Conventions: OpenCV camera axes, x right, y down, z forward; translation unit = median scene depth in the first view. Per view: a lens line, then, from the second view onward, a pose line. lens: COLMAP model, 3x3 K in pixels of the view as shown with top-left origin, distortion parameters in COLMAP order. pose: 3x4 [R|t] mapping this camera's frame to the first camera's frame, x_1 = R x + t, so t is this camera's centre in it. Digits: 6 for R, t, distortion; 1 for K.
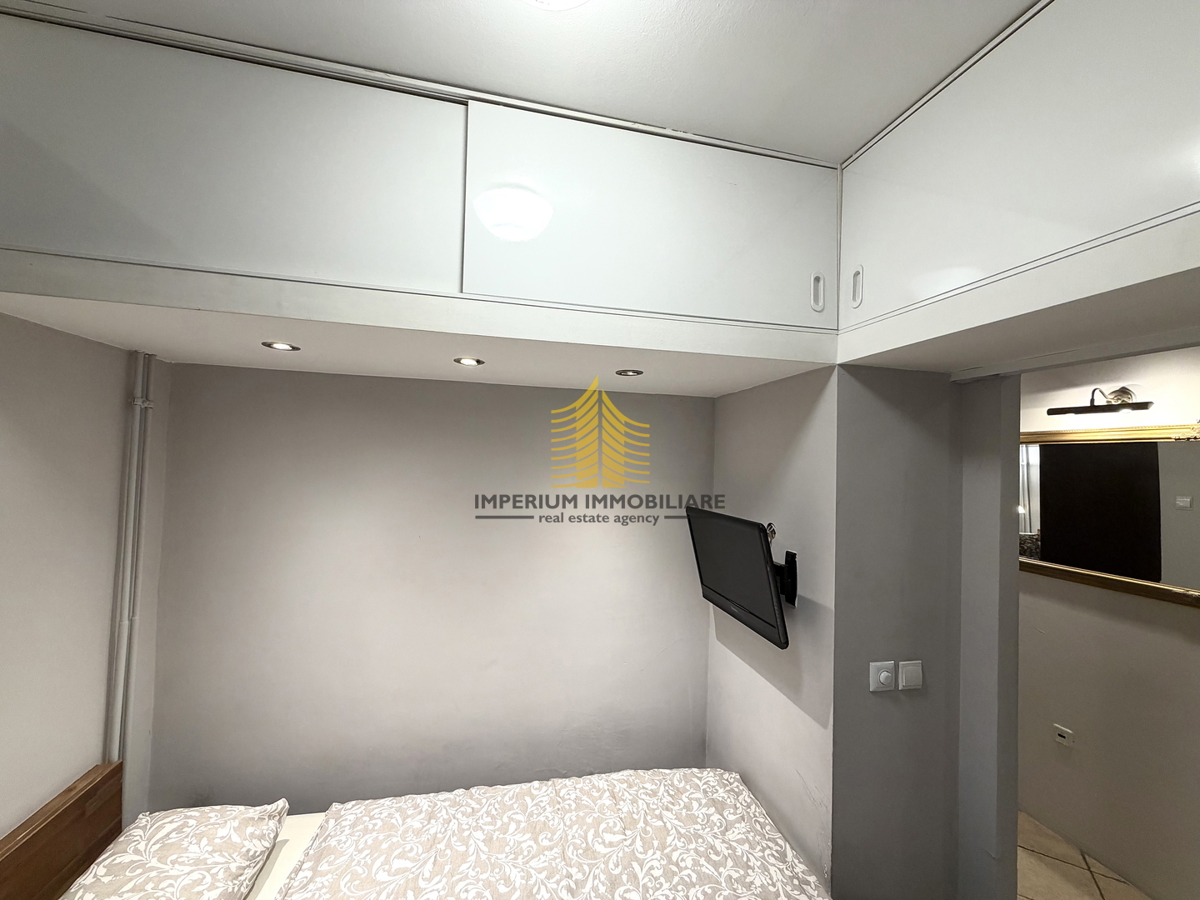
lens RADIAL K [[477.5, 0, 599.0], [0, 477.5, 448.8], [0, 0, 1]] dist [0.000505, 0.000393]
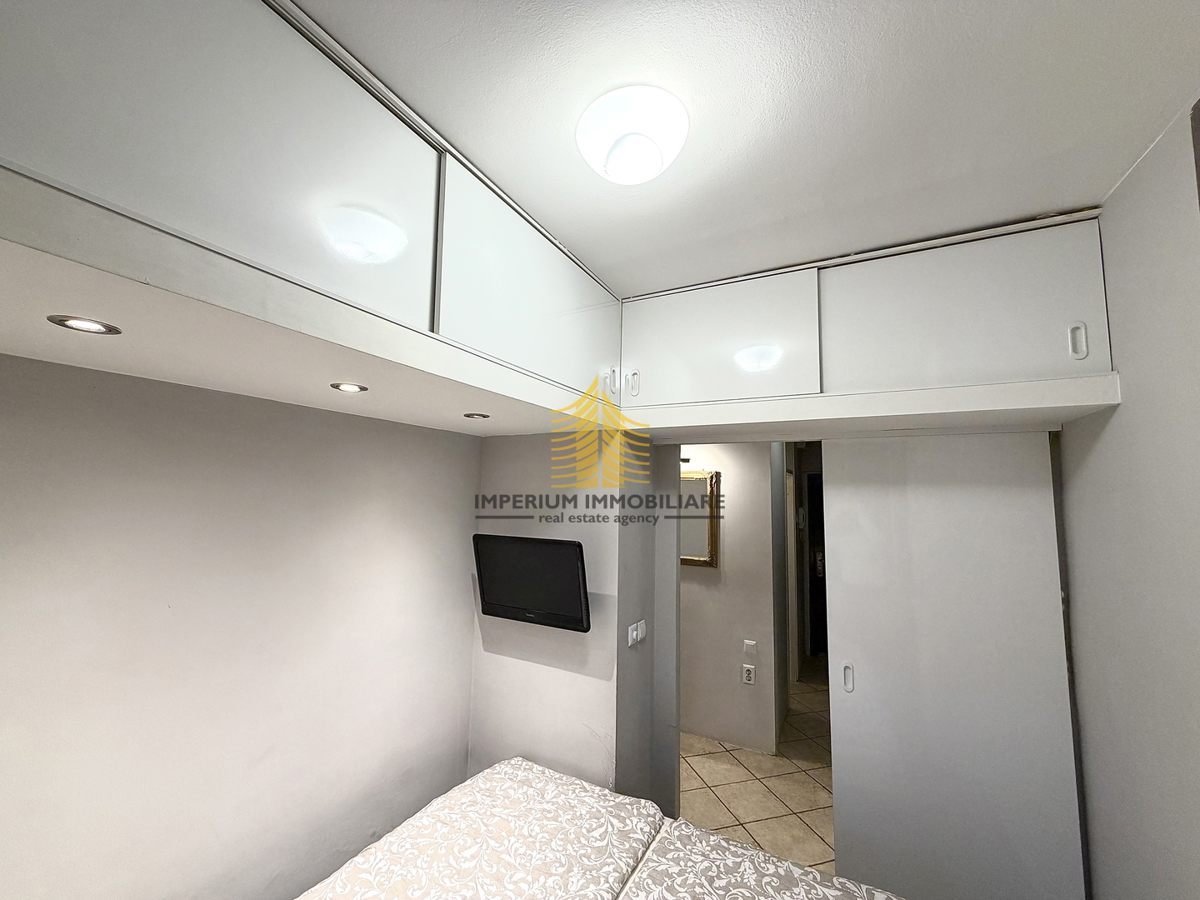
lens RADIAL K [[477.5, 0, 596.6], [0, 477.5, 448.6], [0, 0, 1]] dist [0.000505, 0.000393]
pose [[0.652861, 0.058380, 0.755225, -0.646511], [-0.021476, 0.998051, -0.058586, -0.026321], [-0.757173, 0.022029, 0.652843, 0.071886]]
